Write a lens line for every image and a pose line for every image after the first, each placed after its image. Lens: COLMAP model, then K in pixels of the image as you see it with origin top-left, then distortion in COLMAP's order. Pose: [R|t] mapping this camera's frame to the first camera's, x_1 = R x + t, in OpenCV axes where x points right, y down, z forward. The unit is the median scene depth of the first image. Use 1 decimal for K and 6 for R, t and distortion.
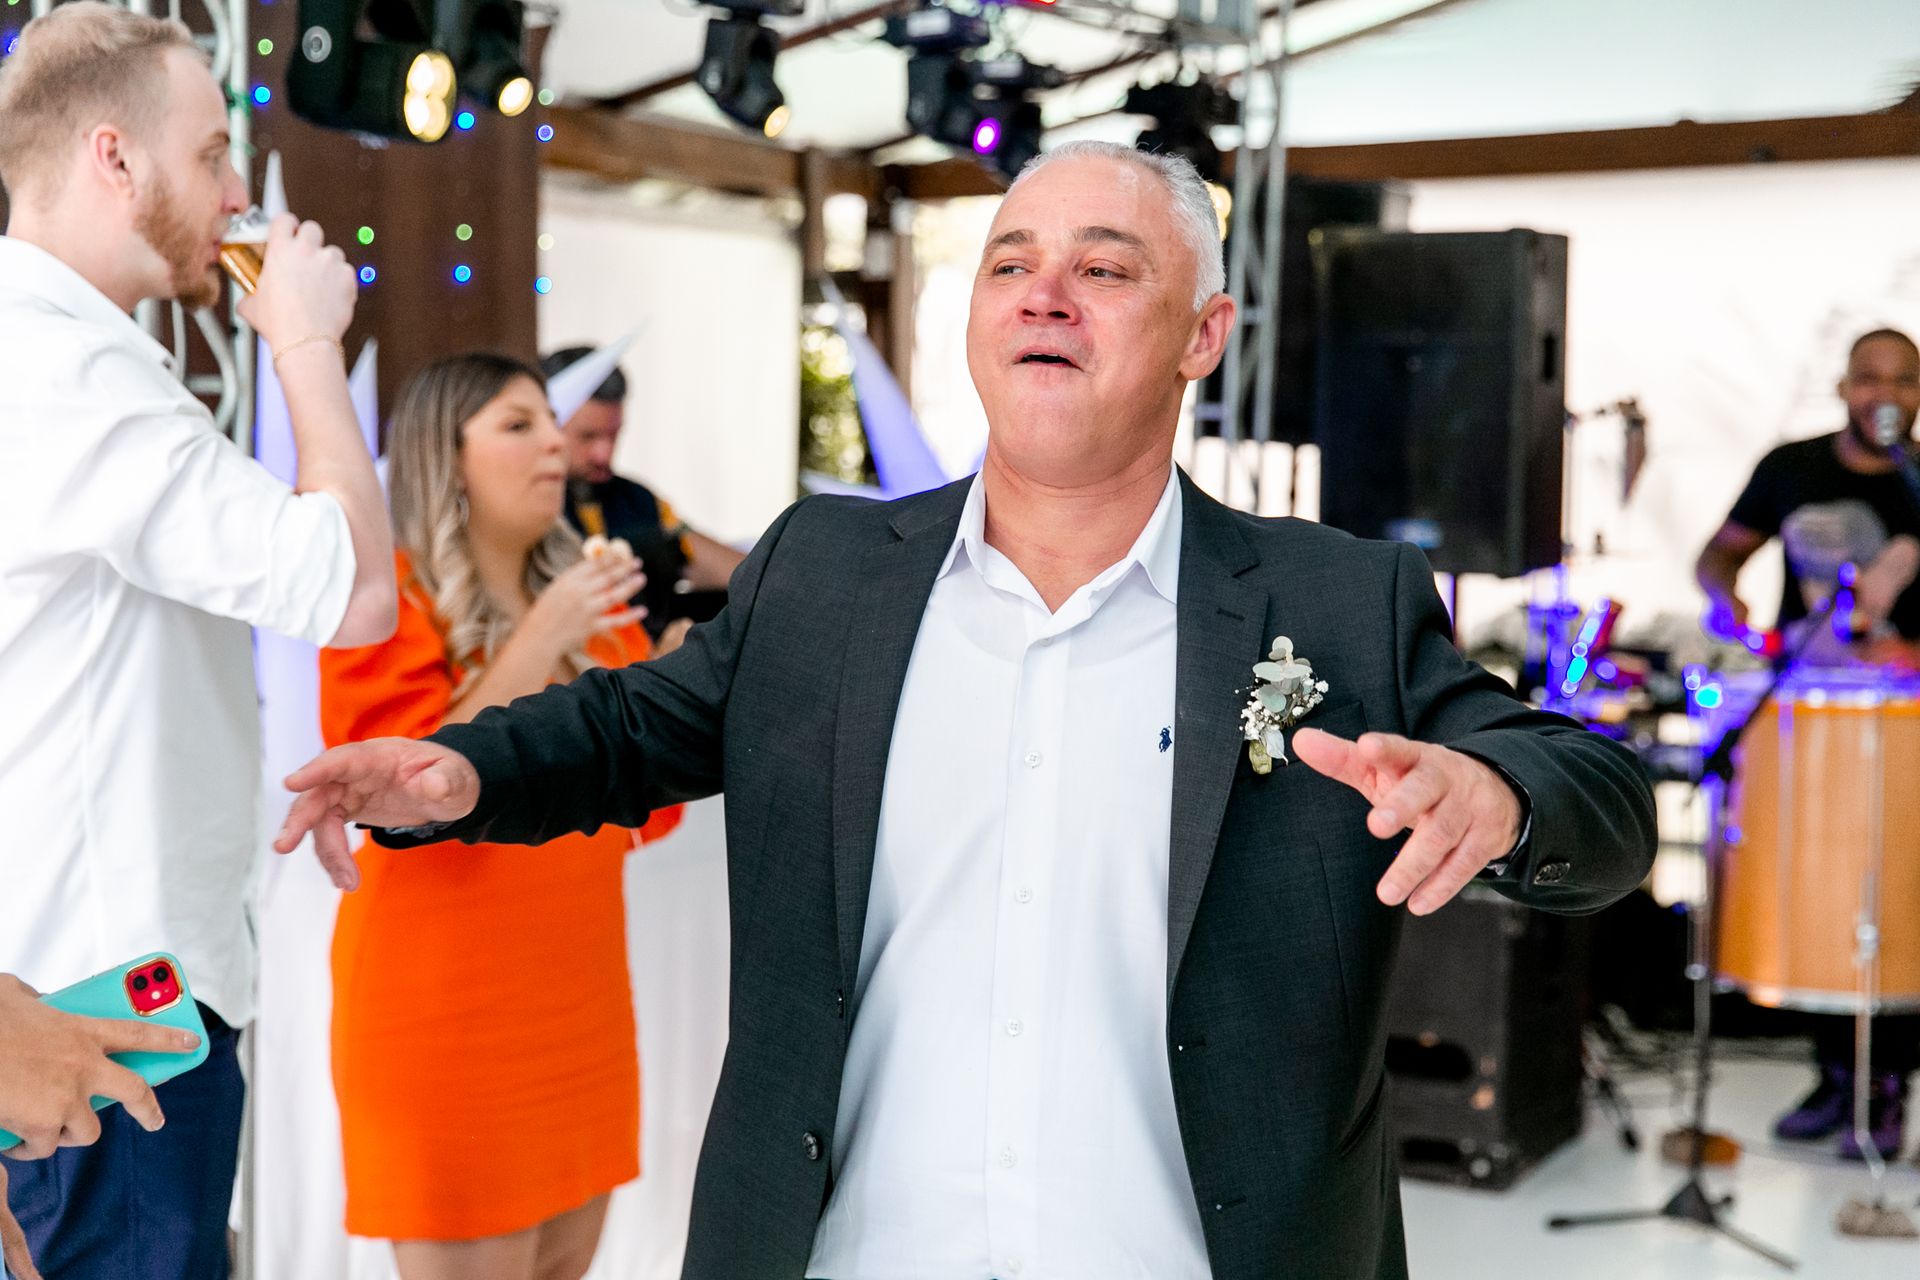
lens RADIAL K [[3159.3, 0, 958.4], [0, 3159.3, 642.3], [0, 0, 1]] dist [0.044313, 0.000000]
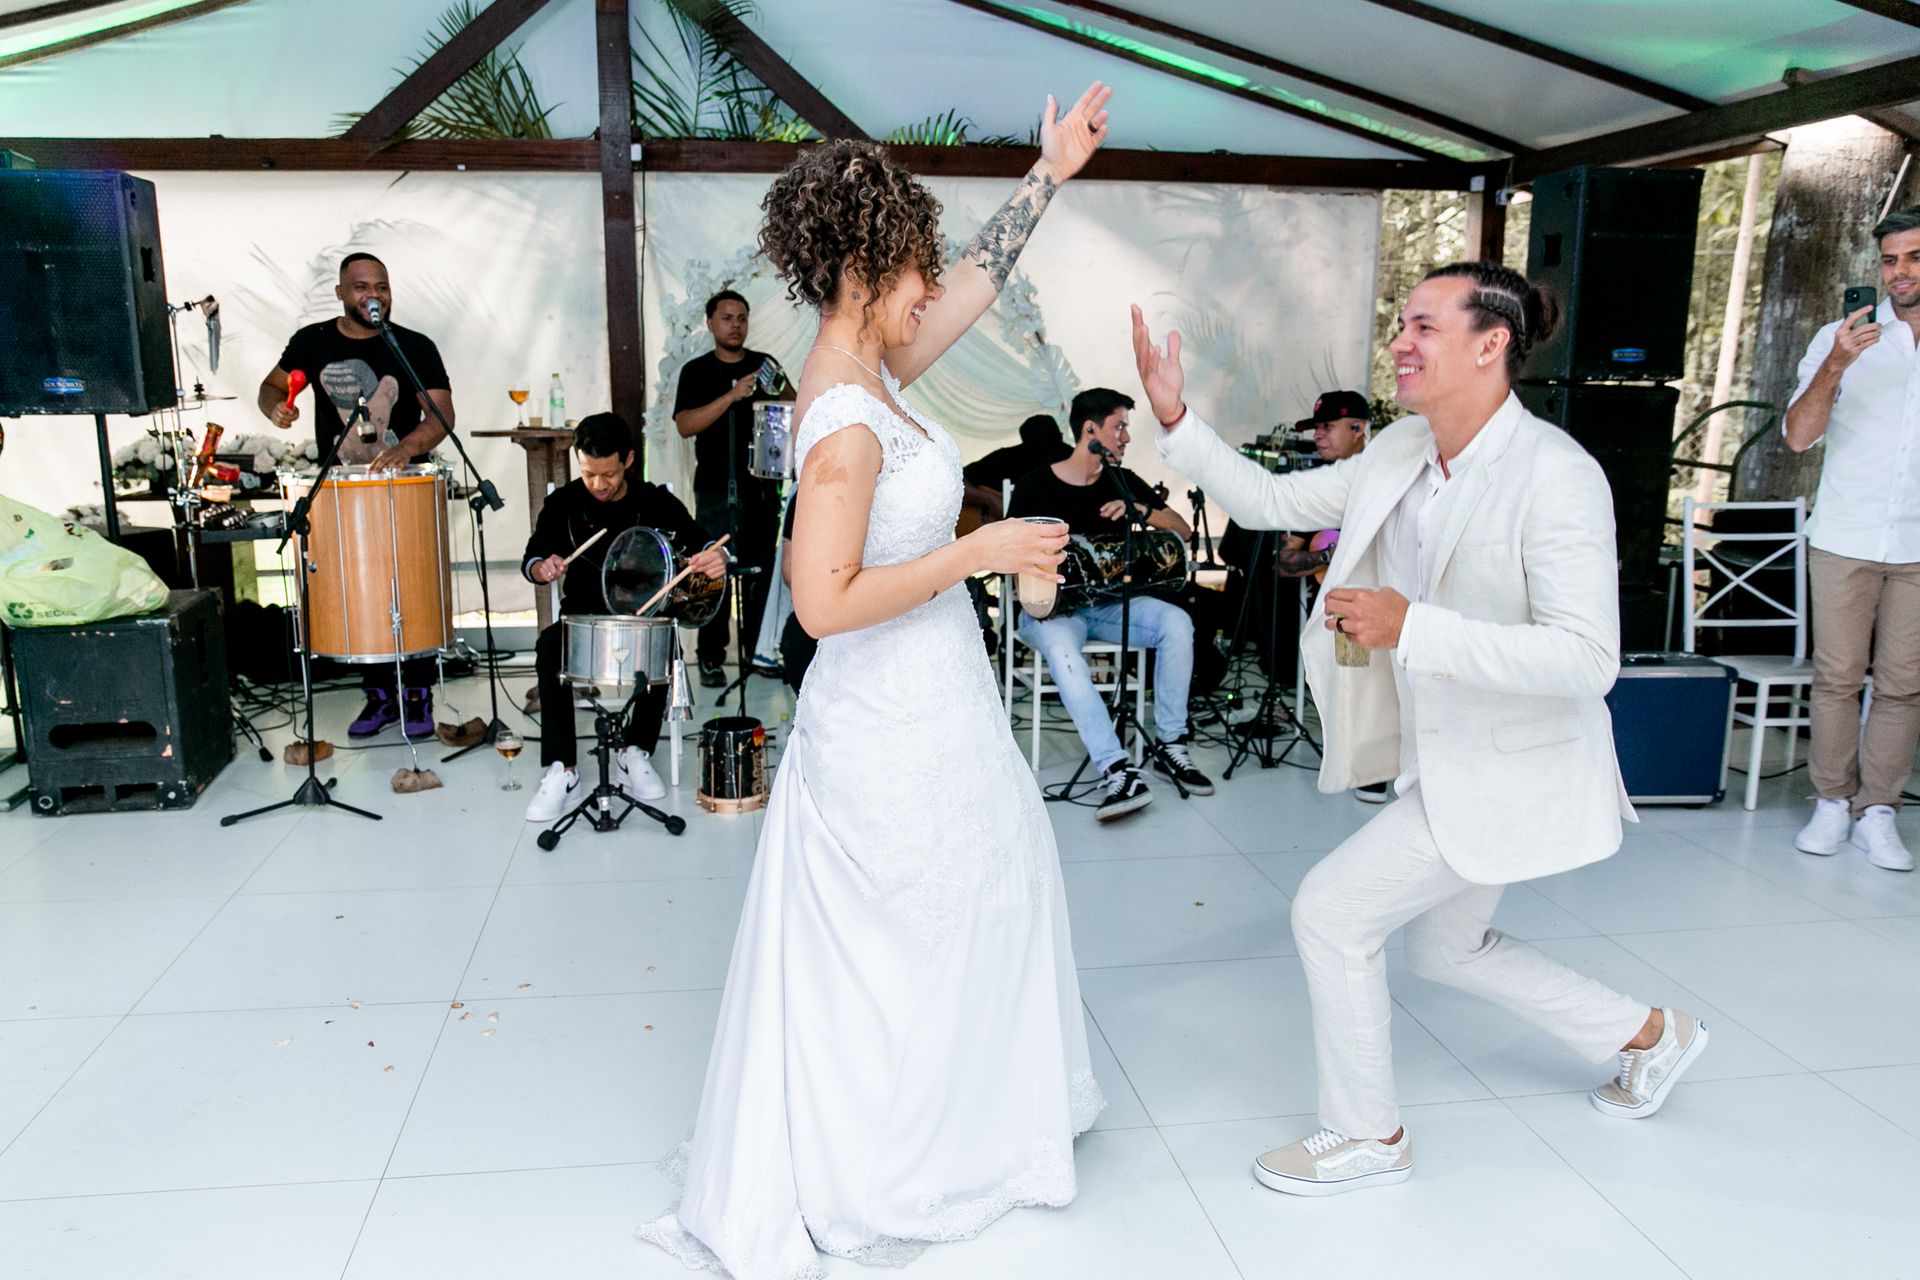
lens RADIAL K [[1635.8, 0, 961.6], [0, 1635.8, 645.2], [0, 0, 1]] dist [-0.016348, 0.004605]
pose [[0.802415, -0.137877, 0.580620, 0.018444], [0.066484, 0.987541, 0.142626, 0.003573], [-0.593051, -0.075844, 0.801585, 0.114007]]
